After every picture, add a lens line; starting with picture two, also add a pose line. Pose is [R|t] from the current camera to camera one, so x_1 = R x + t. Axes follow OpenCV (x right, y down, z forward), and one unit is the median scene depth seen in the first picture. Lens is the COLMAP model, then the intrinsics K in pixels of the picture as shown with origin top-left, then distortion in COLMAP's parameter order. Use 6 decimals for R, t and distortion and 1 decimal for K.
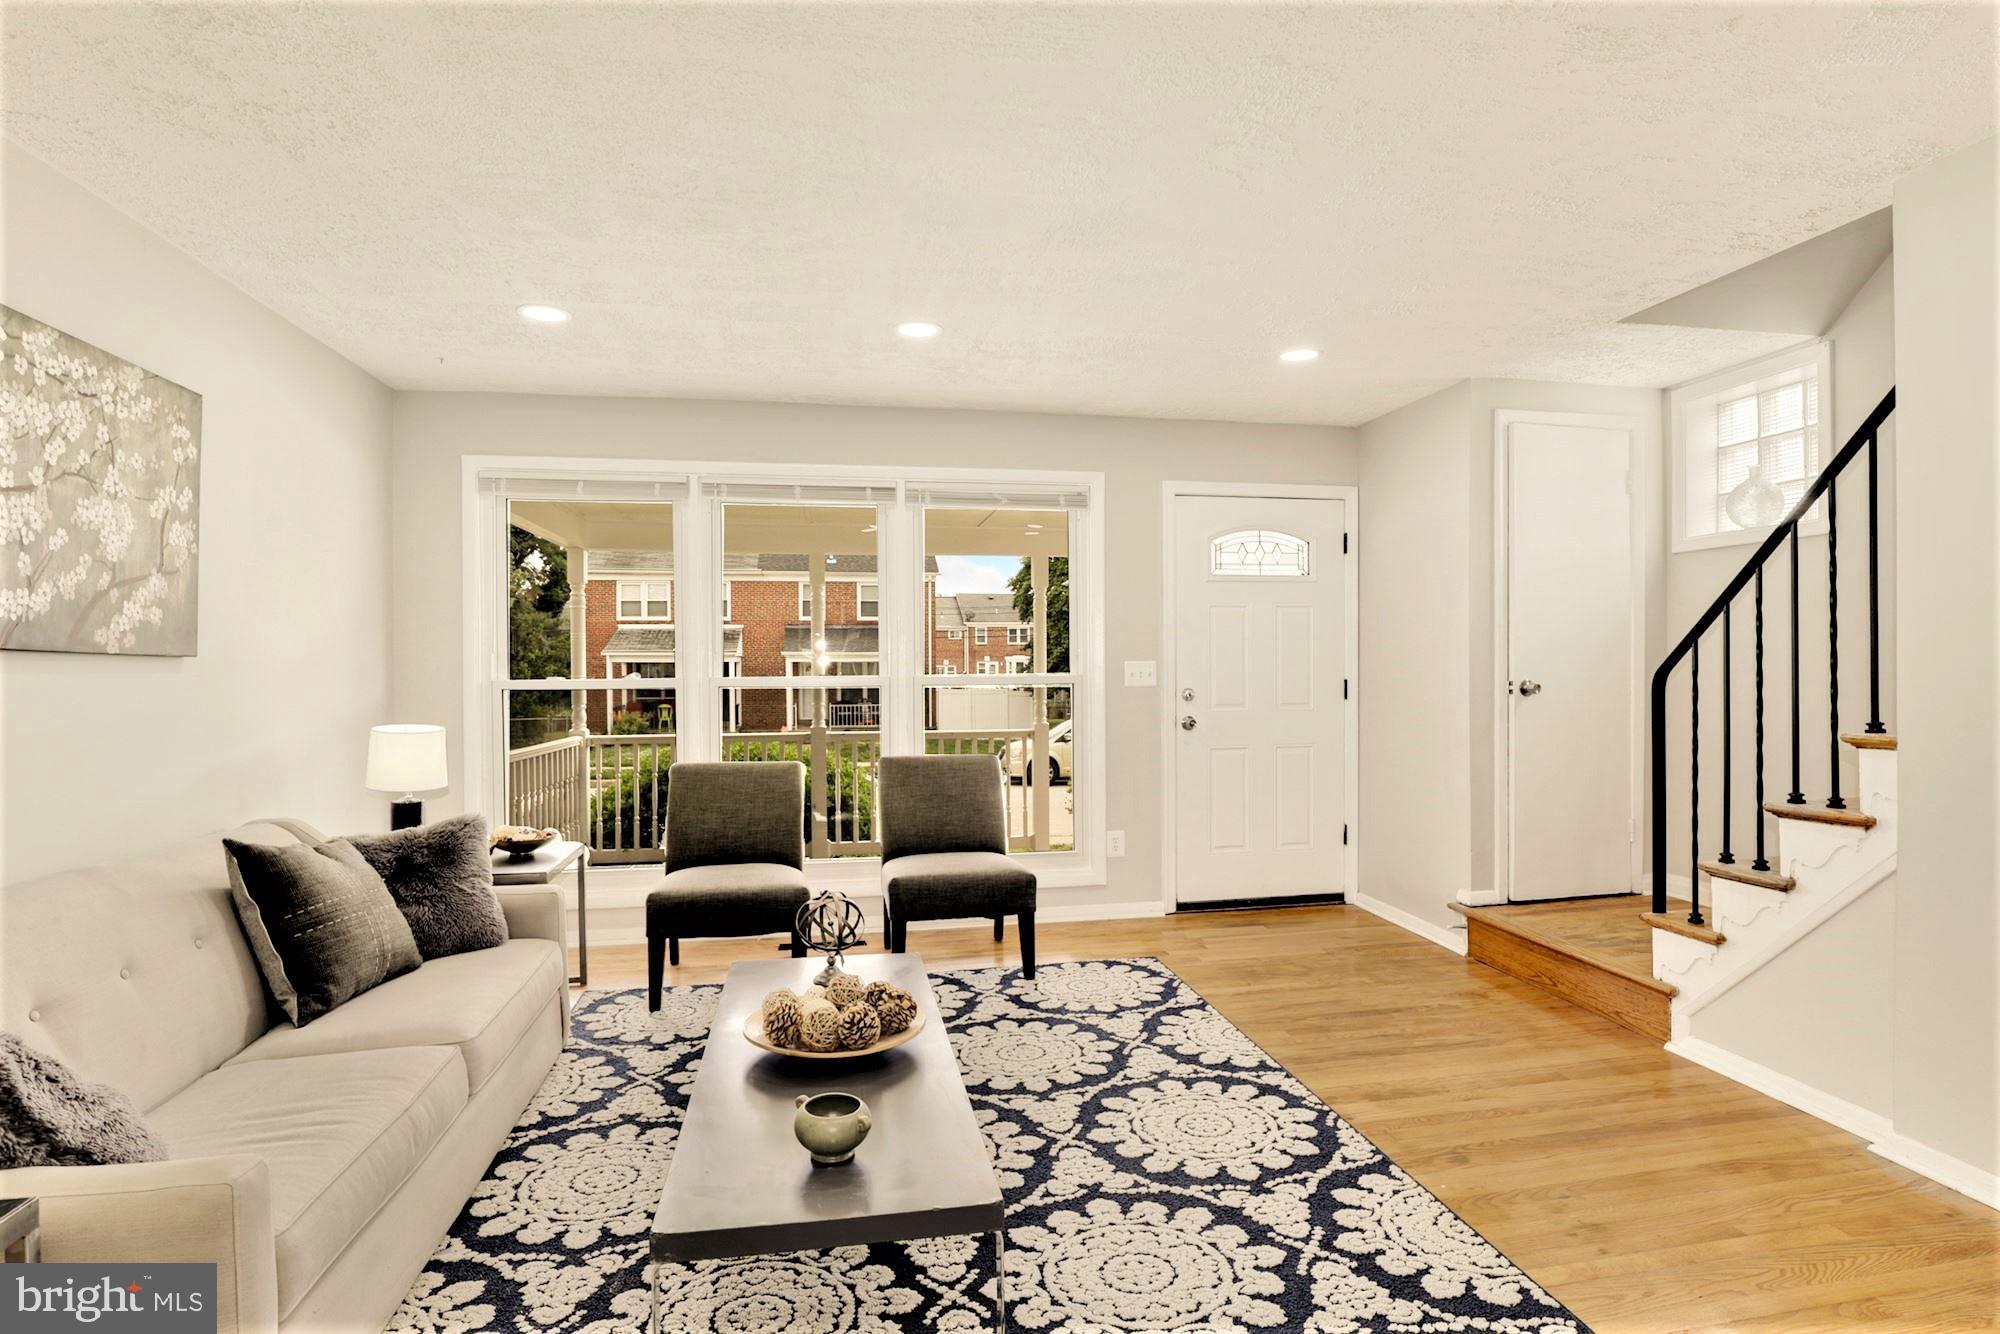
lens RADIAL K [[959.7, 0, 1012.2], [0, 959.7, 665.2], [0, 0, 1]] dist [-0.021870, 0.001624]
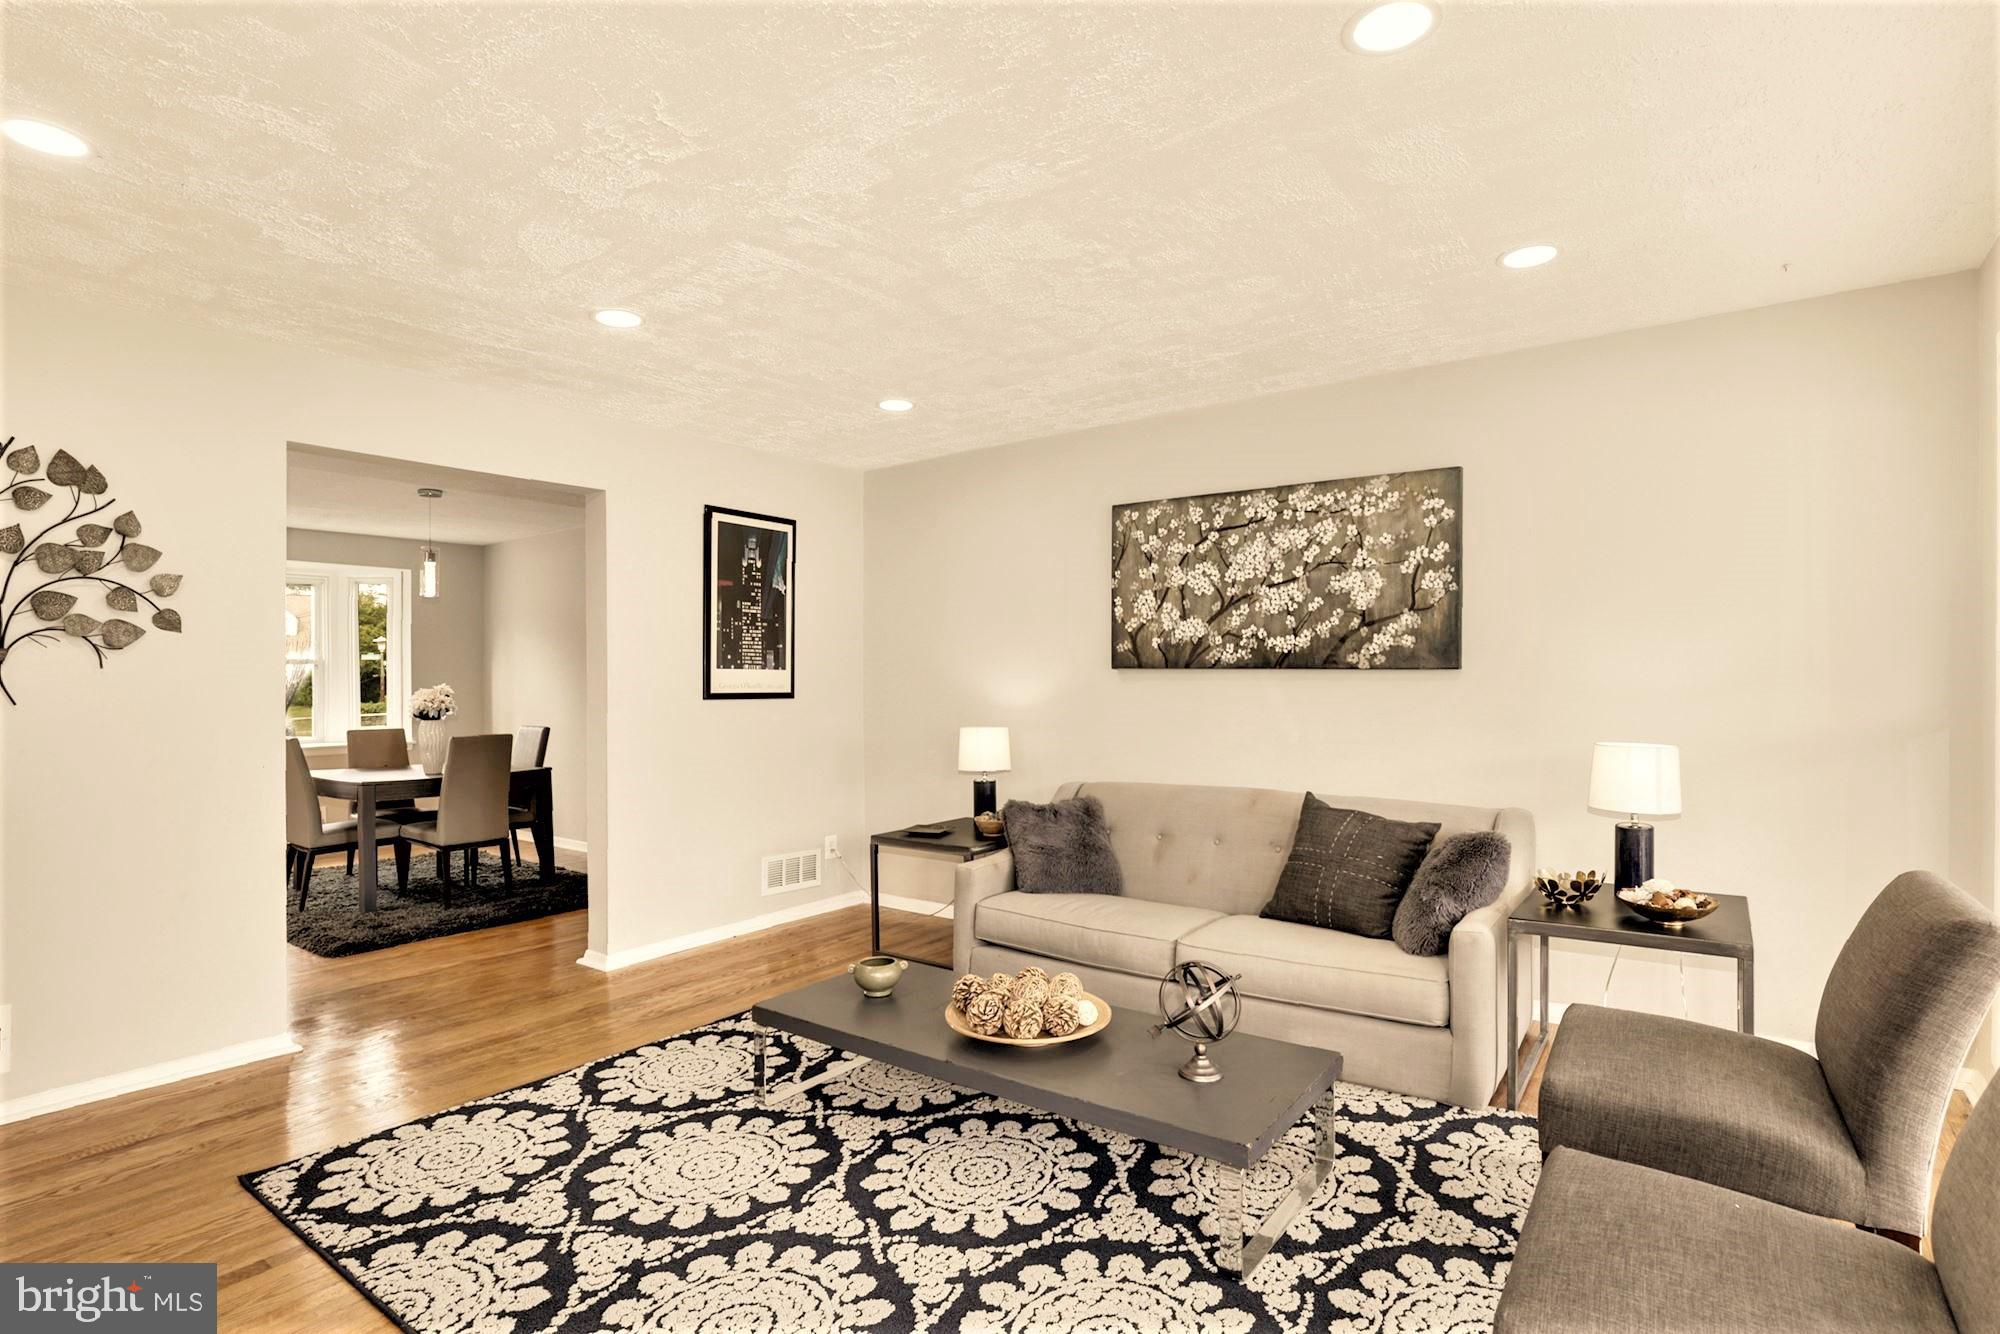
lens RADIAL K [[959.7, 0, 1008.2], [0, 959.7, 675.5], [0, 0, 1]] dist [-0.021870, 0.001624]
pose [[-0.718324, 0.008262, -0.695660, 0.588291], [0.012394, 0.999923, -0.000922, -0.007269], [0.695598, -0.009284, -0.718371, 1.784575]]
